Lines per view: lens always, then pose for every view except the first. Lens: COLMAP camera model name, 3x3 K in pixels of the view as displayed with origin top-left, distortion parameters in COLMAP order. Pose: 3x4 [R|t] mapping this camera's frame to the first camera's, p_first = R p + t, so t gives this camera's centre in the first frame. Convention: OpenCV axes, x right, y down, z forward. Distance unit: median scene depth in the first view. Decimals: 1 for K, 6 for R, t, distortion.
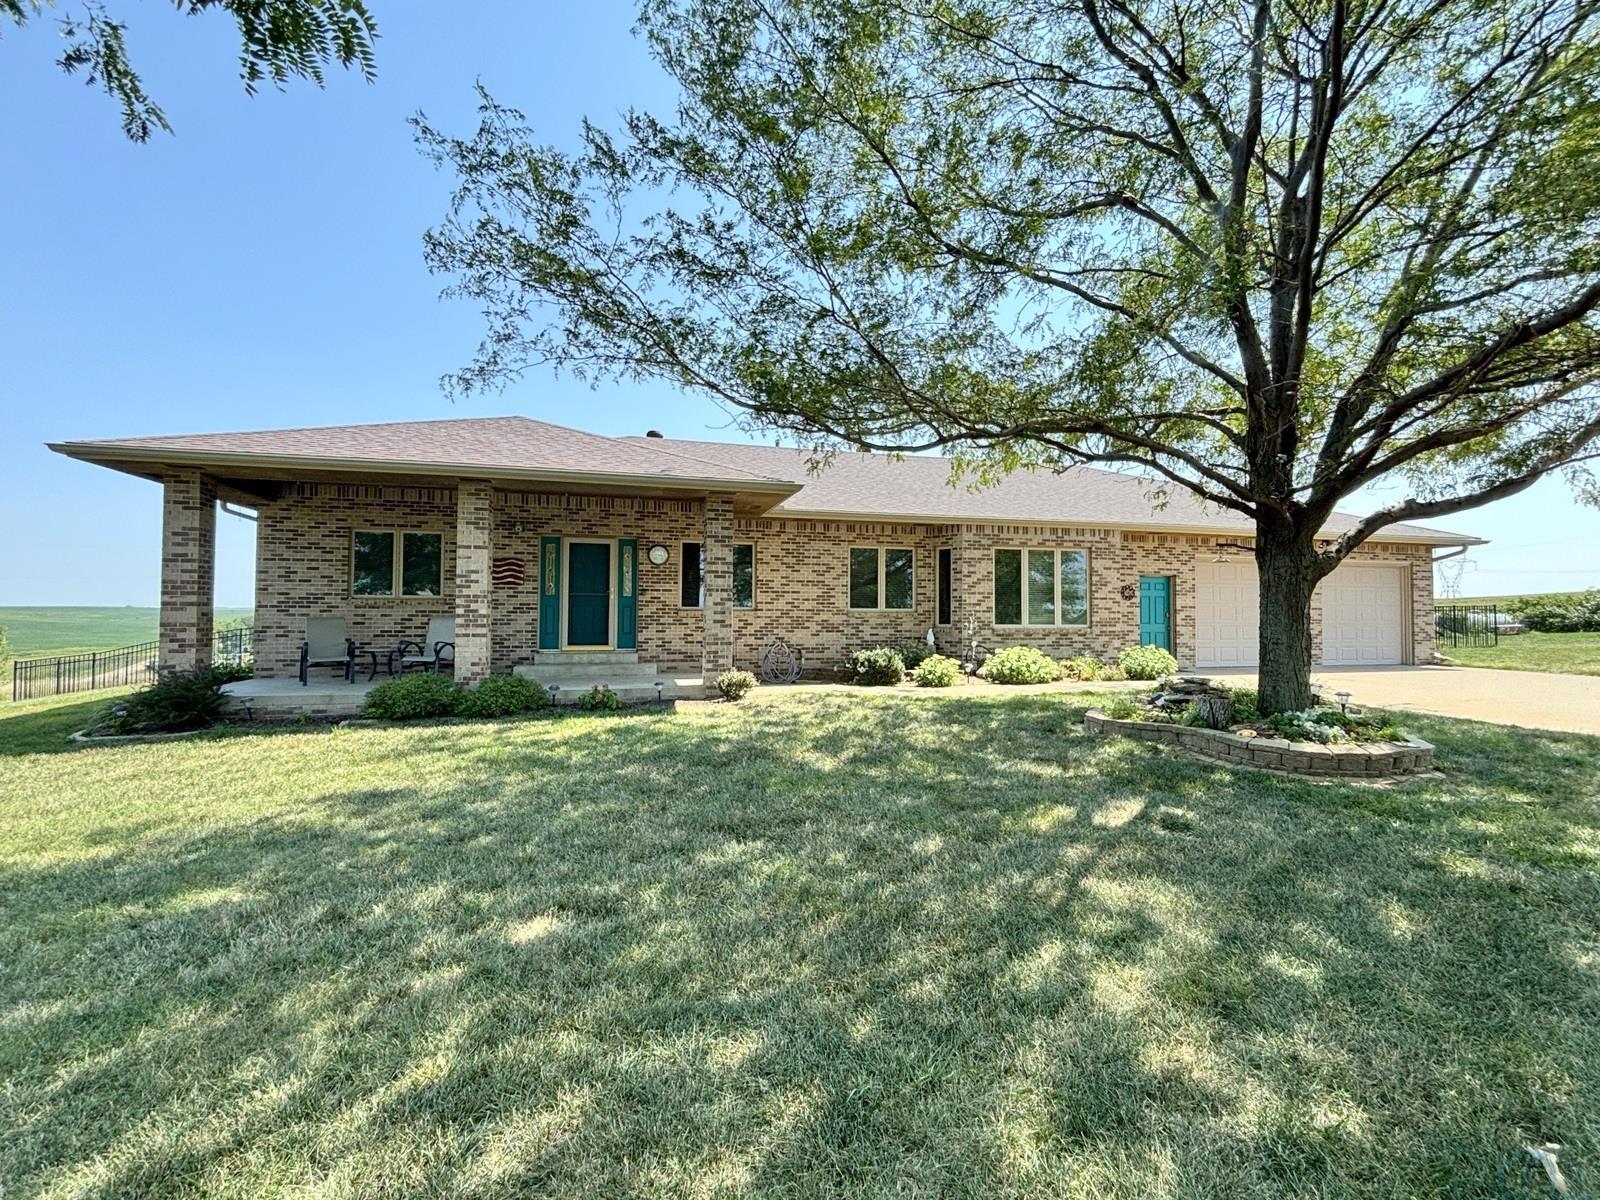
lens RADIAL K [[704.3, 0, 799.3], [0, 704.3, 599.7], [0, 0, 1]] dist [-0.003850, -0.000359]
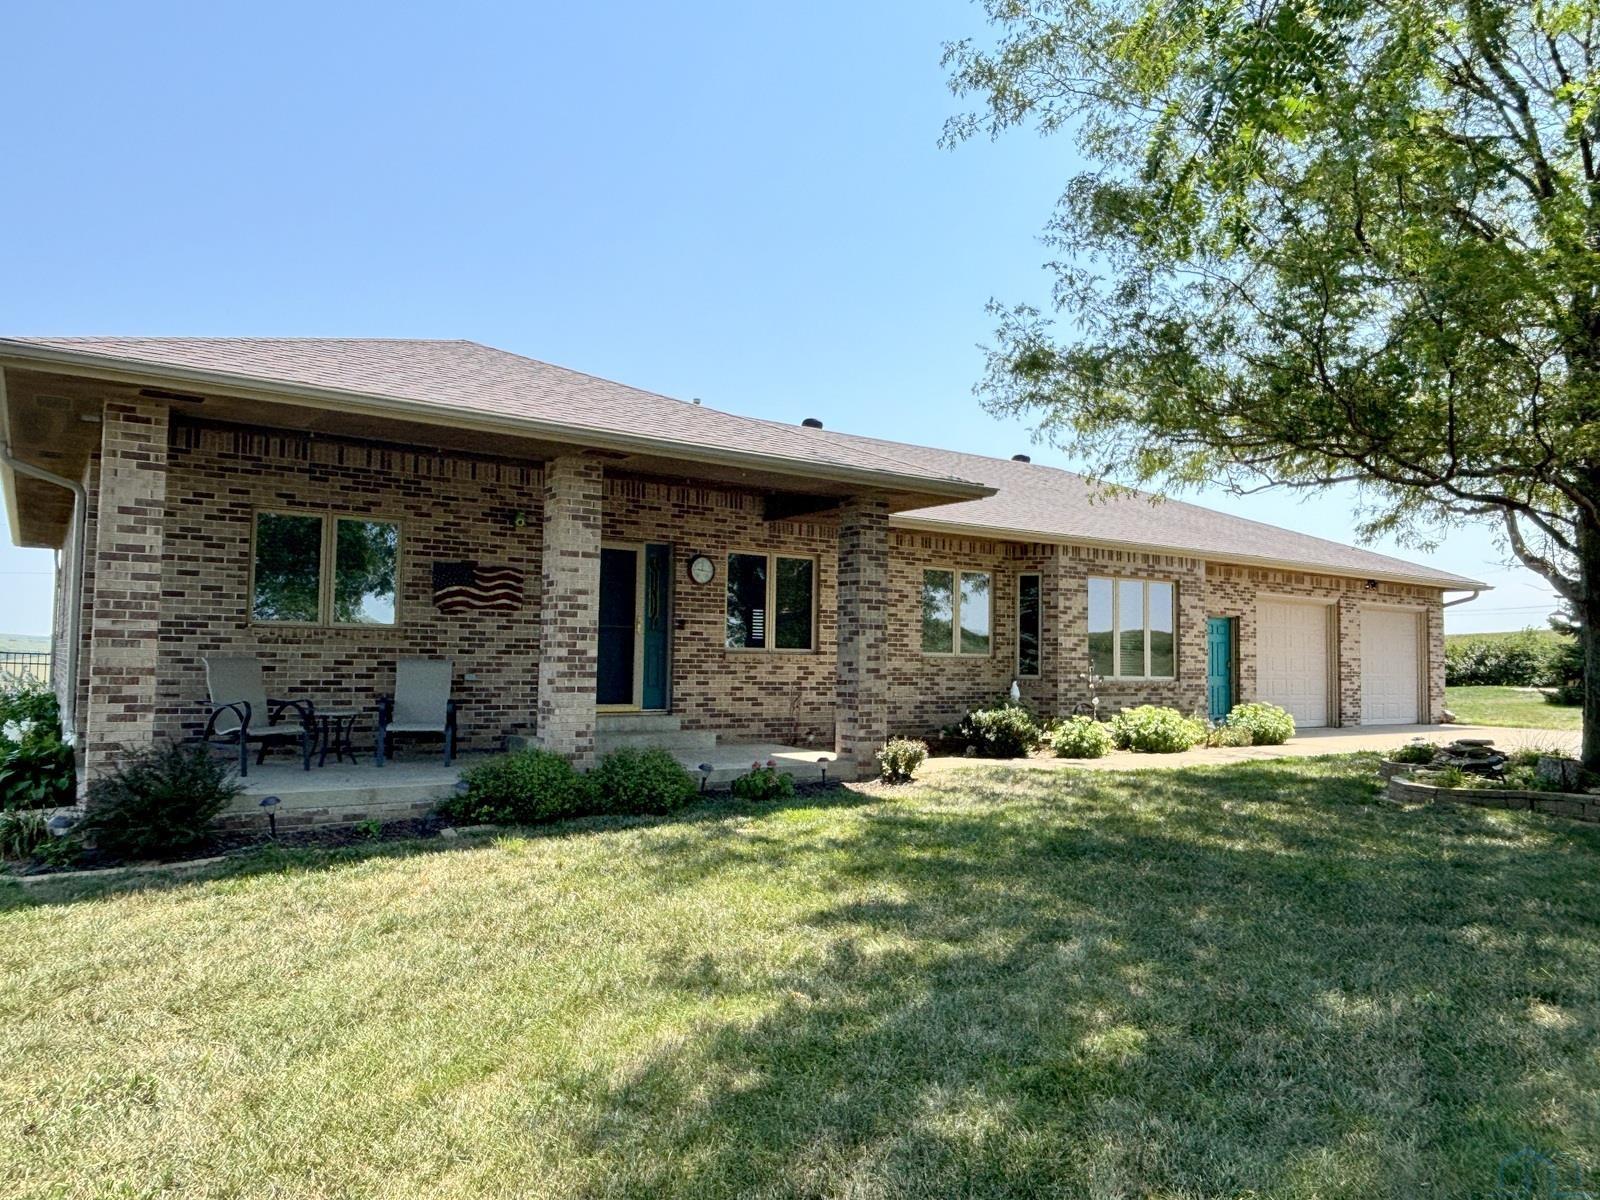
lens RADIAL K [[1067.9, 0, 799.8], [0, 1067.9, 601.5], [0, 0, 1]] dist [0.008926, 0.001239]
pose [[0.939131, 0.029793, 0.342264, -0.466280], [-0.019841, 0.999273, -0.032541, -0.002052], [-0.342985, 0.023770, 0.939040, 0.003402]]
